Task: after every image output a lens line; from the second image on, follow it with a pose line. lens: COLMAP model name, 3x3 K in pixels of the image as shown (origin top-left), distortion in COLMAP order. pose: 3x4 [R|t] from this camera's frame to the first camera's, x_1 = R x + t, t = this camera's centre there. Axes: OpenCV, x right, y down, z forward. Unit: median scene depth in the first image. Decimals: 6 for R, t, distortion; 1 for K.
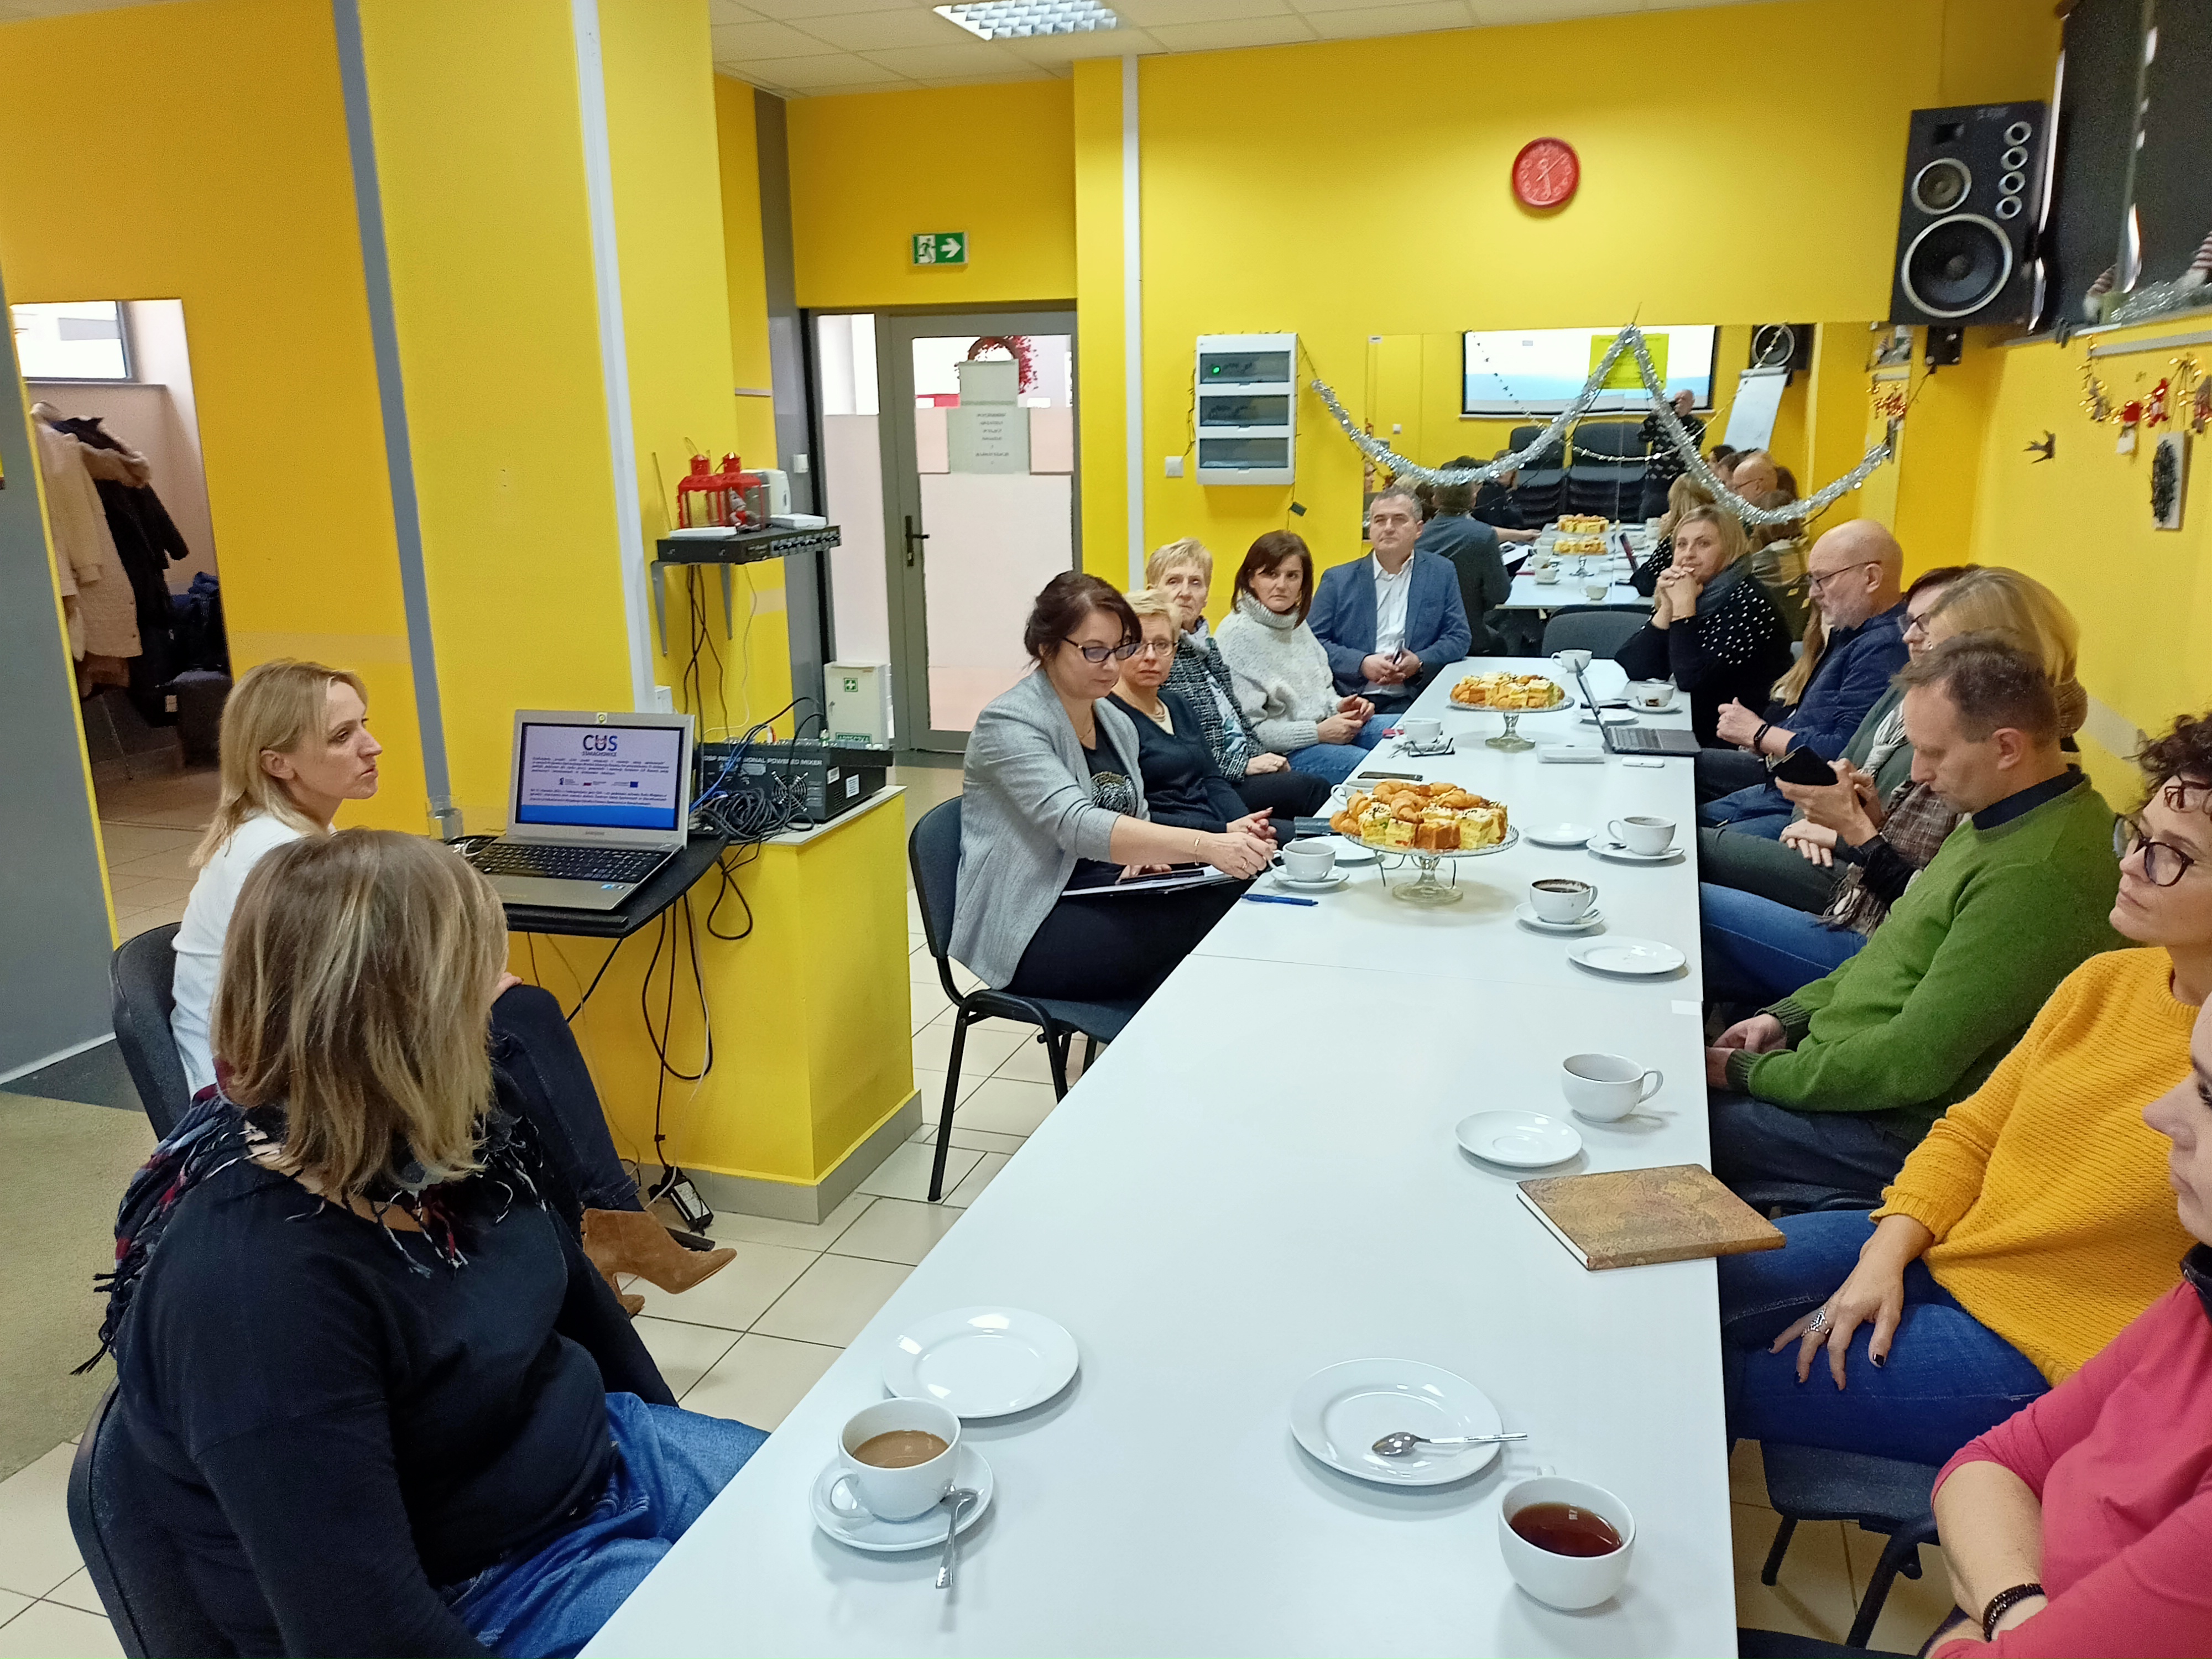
lens RADIAL K [[1669.0, 0, 1105.5], [0, 1669.0, 827.6], [0, 0, 1]] dist [-0.002218, -0.011211]
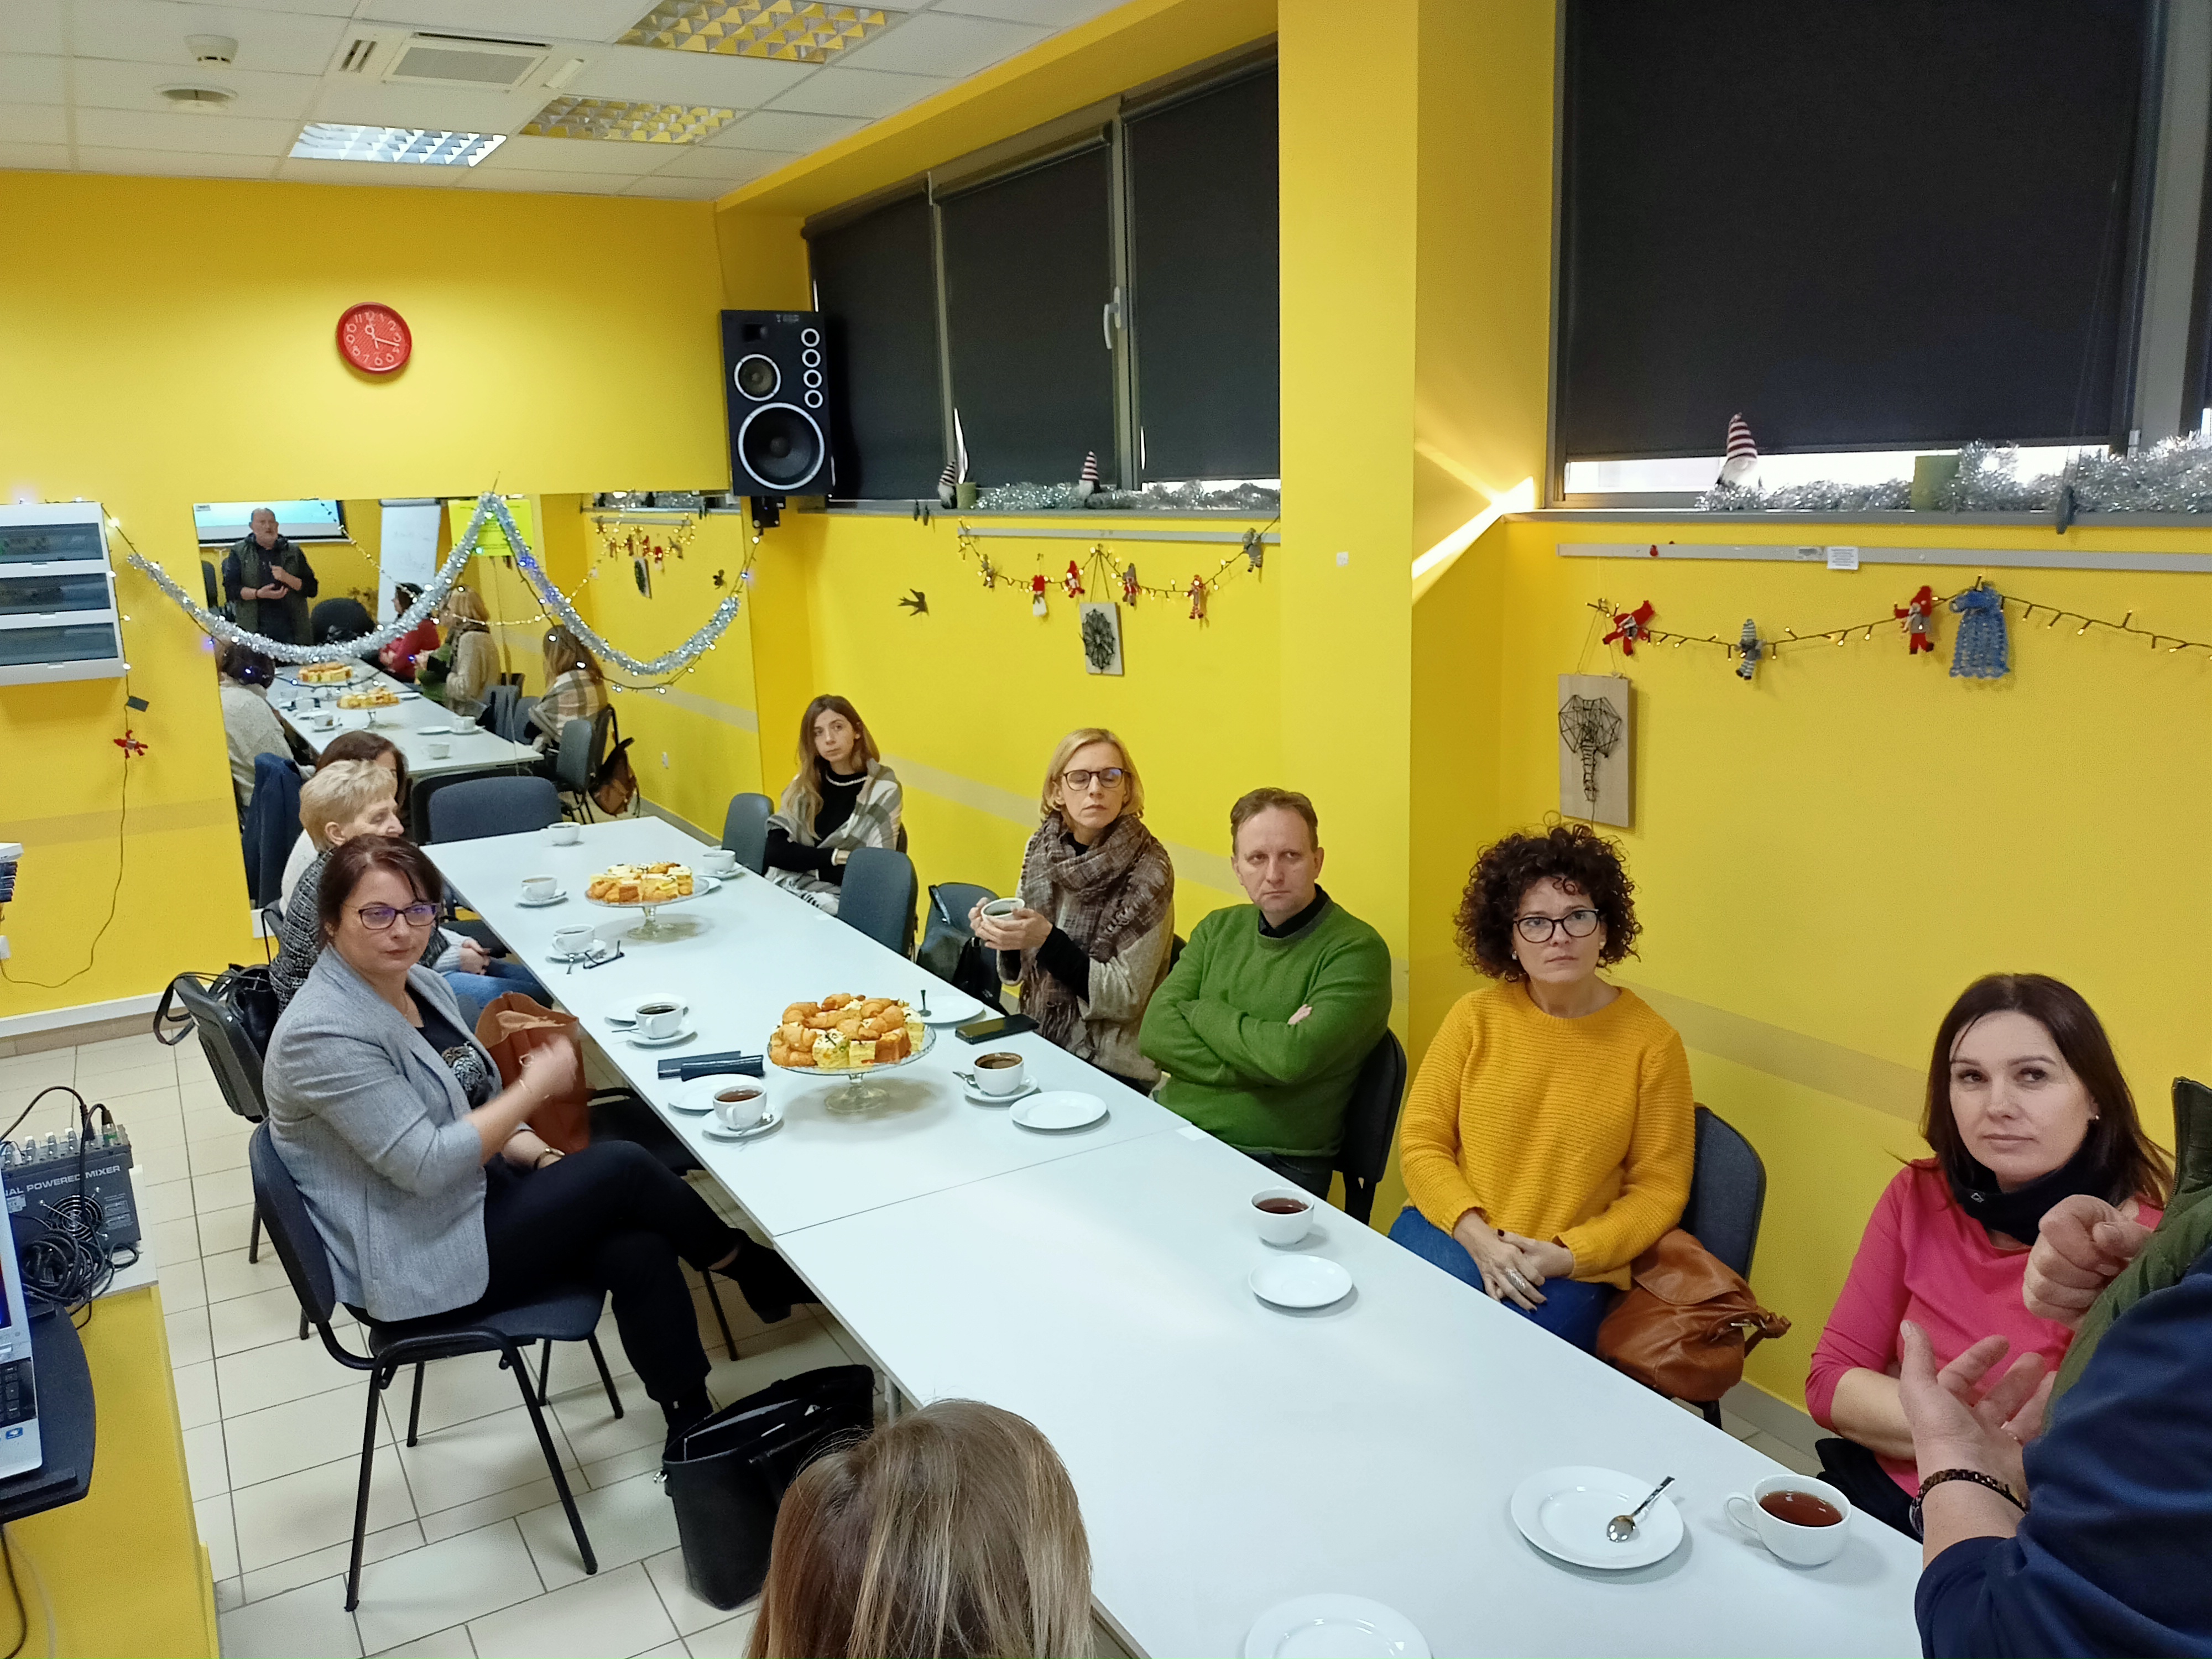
lens RADIAL K [[1669.0, 0, 1105.0], [0, 1669.0, 831.6], [0, 0, 1]] dist [-0.002218, -0.011211]
pose [[0.656233, -0.158455, 0.737733, -0.242067], [0.197128, 0.979750, 0.035086, -0.071099], [-0.728354, 0.122403, 0.674180, 0.085922]]
